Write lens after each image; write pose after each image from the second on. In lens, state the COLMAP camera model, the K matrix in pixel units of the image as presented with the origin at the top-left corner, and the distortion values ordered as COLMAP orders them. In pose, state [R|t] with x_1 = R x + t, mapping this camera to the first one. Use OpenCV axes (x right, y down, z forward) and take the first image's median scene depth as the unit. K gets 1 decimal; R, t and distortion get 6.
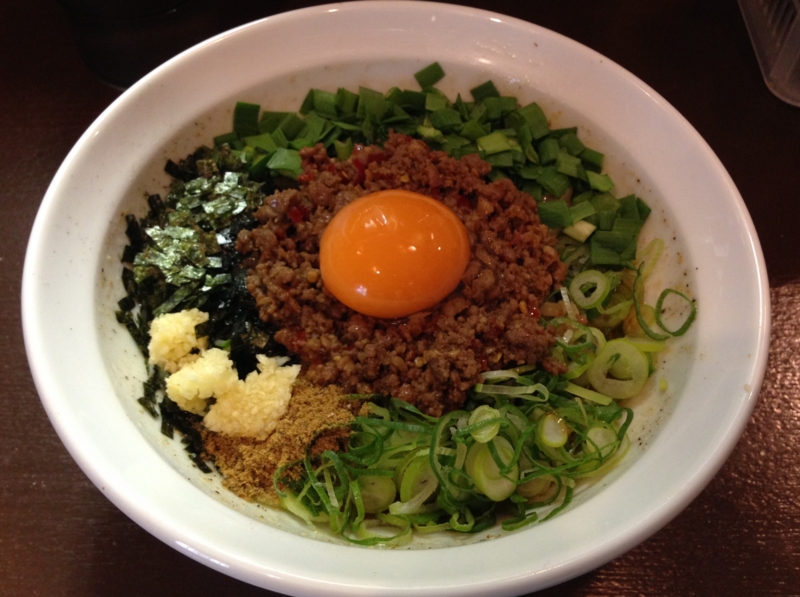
lens RADIAL K [[780.4, 0, 405.5], [0, 780.4, 301.8], [0, 0, 1]] dist [0.035112, 0.000000]
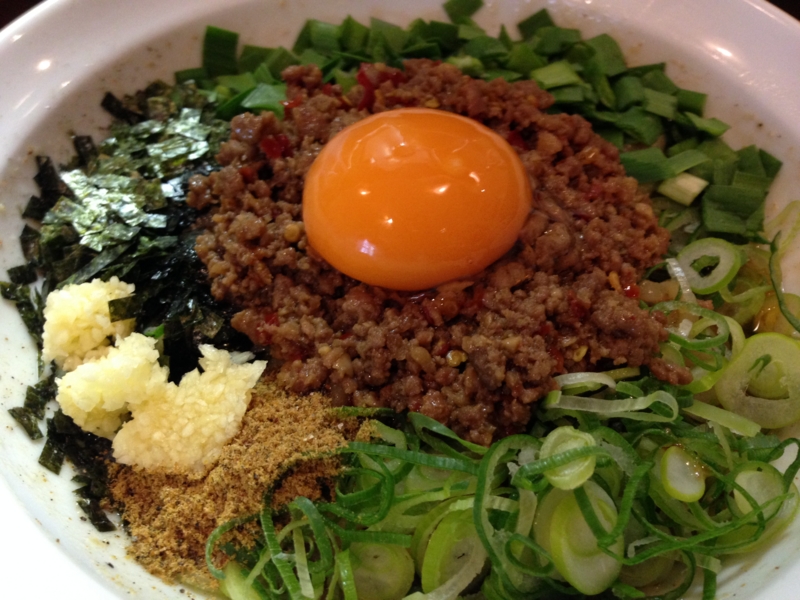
lens RADIAL K [[780.4, 0, 393.2], [0, 780.4, 293.2], [0, 0, 1]] dist [0.035112, 0.000000]
pose [[0.999296, 0.014347, -0.034676, -0.009709], [-0.017154, 0.996478, -0.082080, 0.073348], [0.033376, 0.082617, 0.996022, 0.351052]]
